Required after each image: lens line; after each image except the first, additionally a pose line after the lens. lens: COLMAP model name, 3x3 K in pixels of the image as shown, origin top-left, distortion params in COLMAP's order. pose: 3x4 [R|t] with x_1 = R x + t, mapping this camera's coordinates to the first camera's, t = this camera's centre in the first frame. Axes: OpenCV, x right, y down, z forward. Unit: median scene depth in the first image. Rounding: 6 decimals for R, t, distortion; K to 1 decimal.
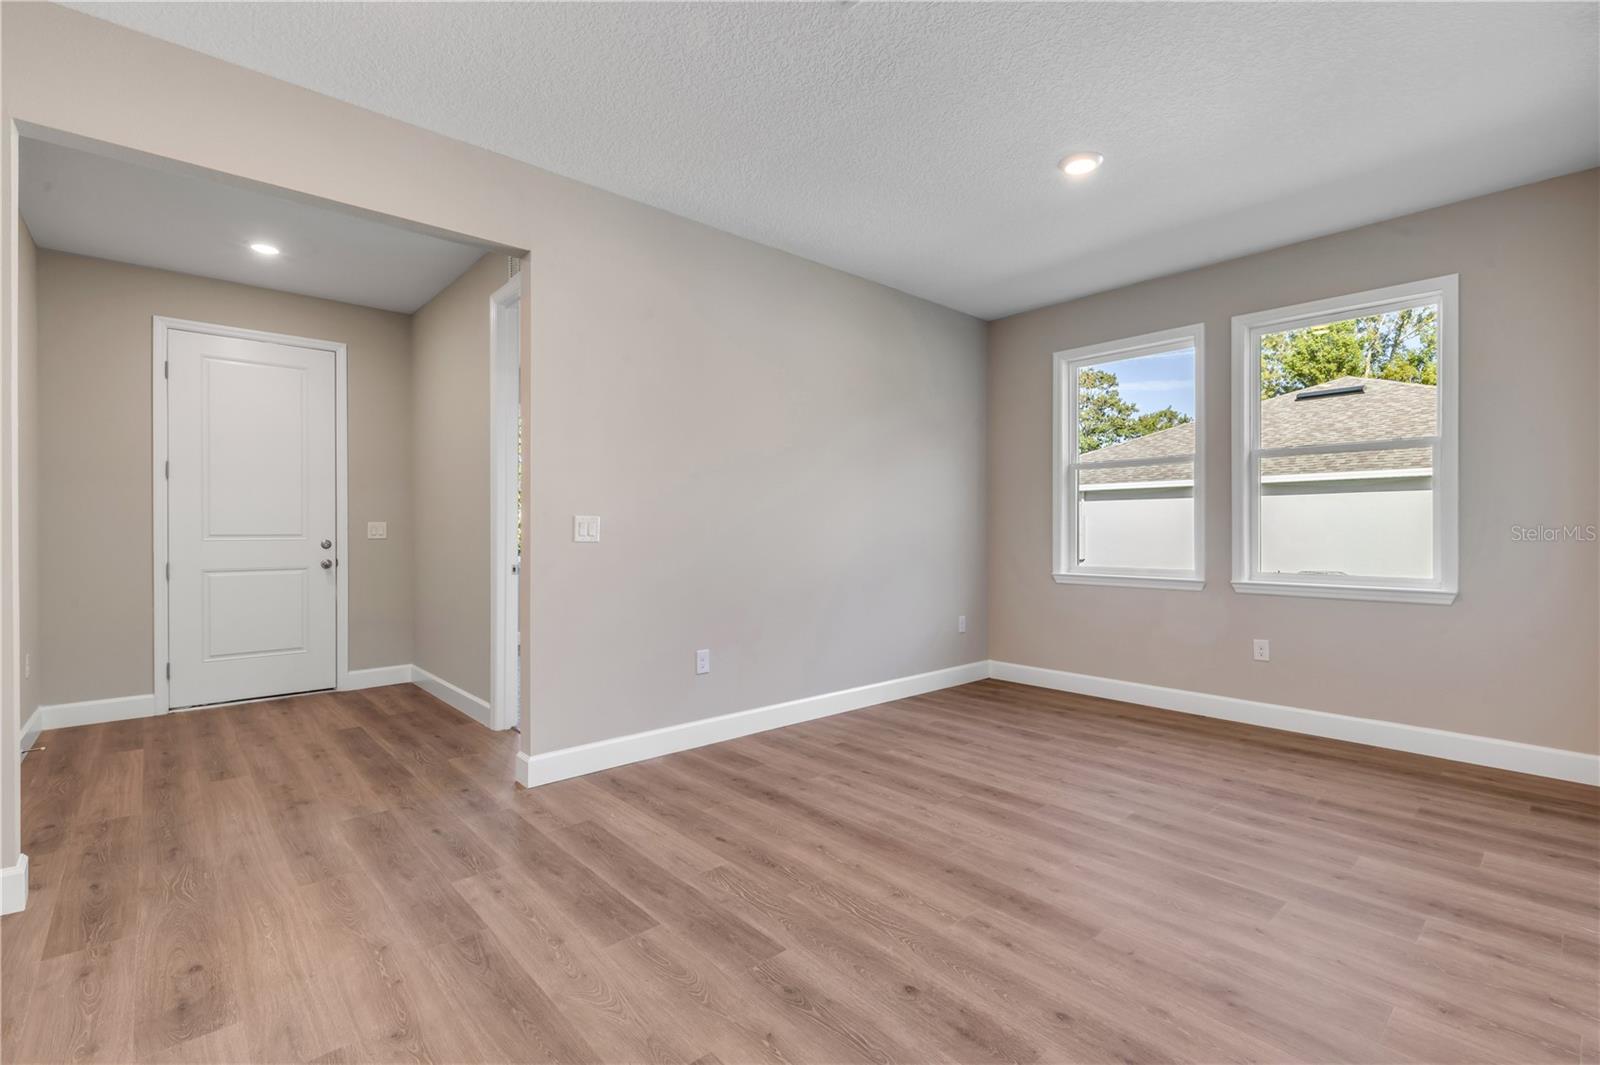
lens RADIAL K [[717.9, 0, 800.0], [0, 717.9, 532.5], [0, 0, 1]] dist [0.005081, 0.000171]
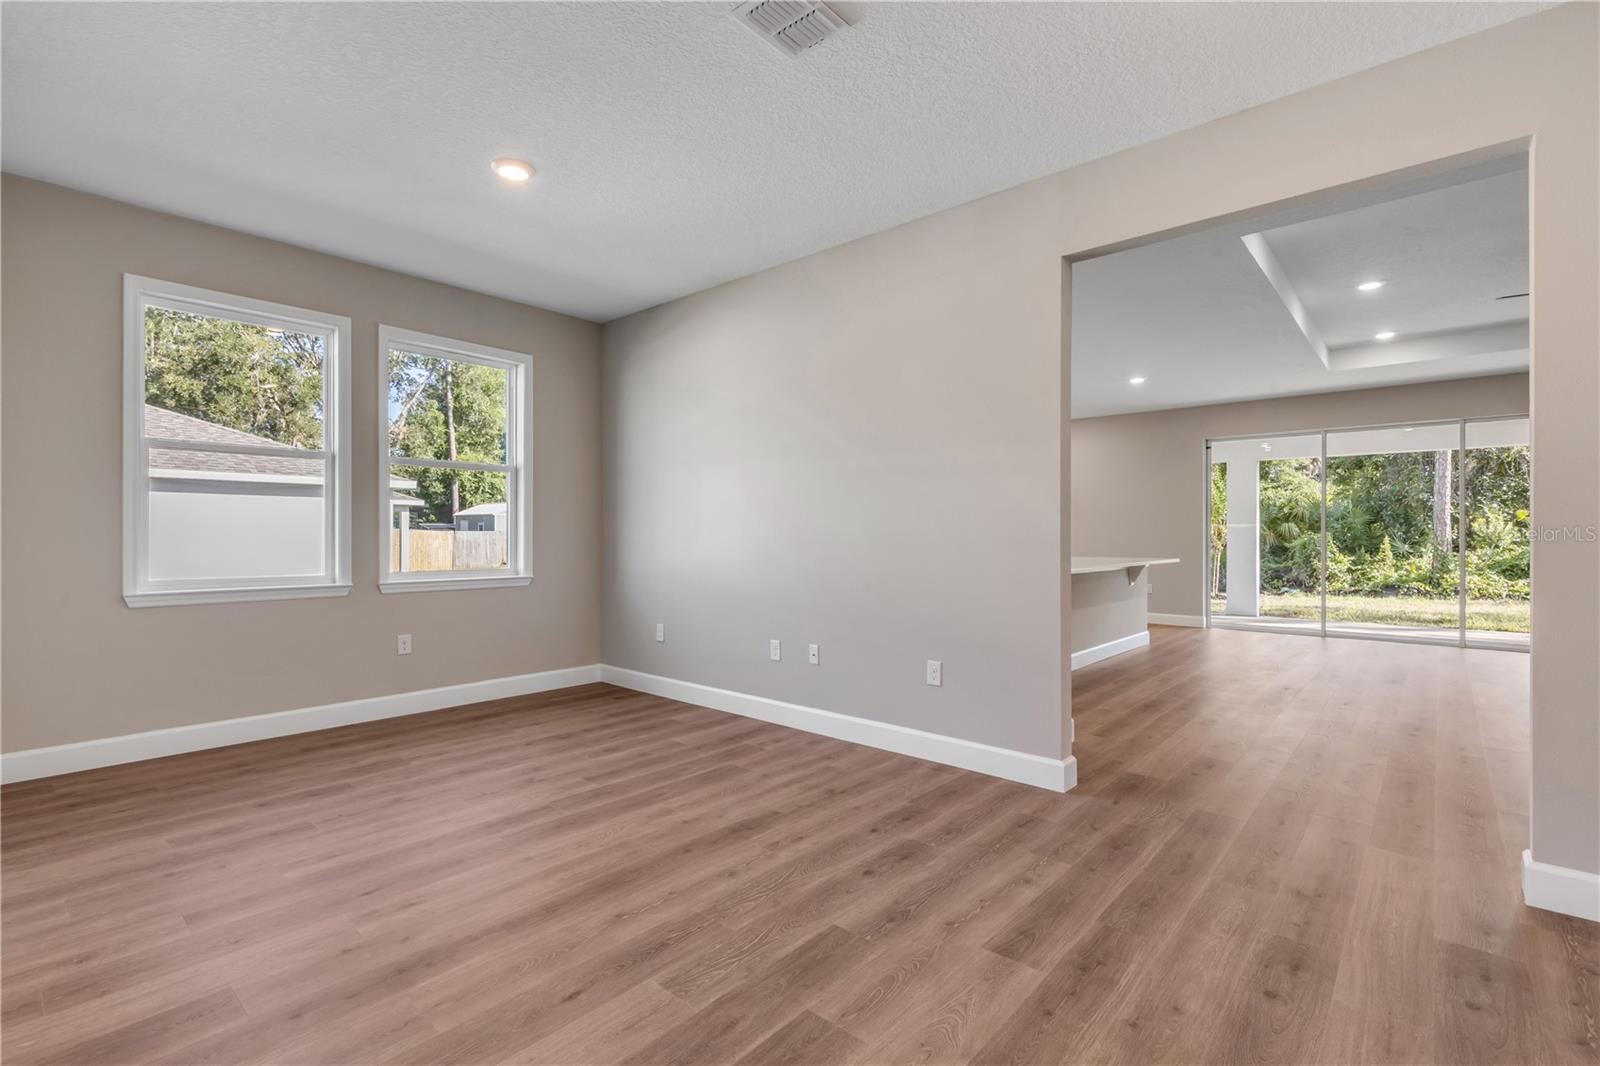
lens RADIAL K [[722.9, 0, 797.9], [0, 722.9, 531.5], [0, 0, 1]] dist [0.002976, -0.000143]
pose [[-0.113622, 0.004480, 0.993514, -0.695922], [-0.001128, 0.999989, -0.004638, -0.000847], [-0.993523, -0.001648, -0.113616, 0.753041]]
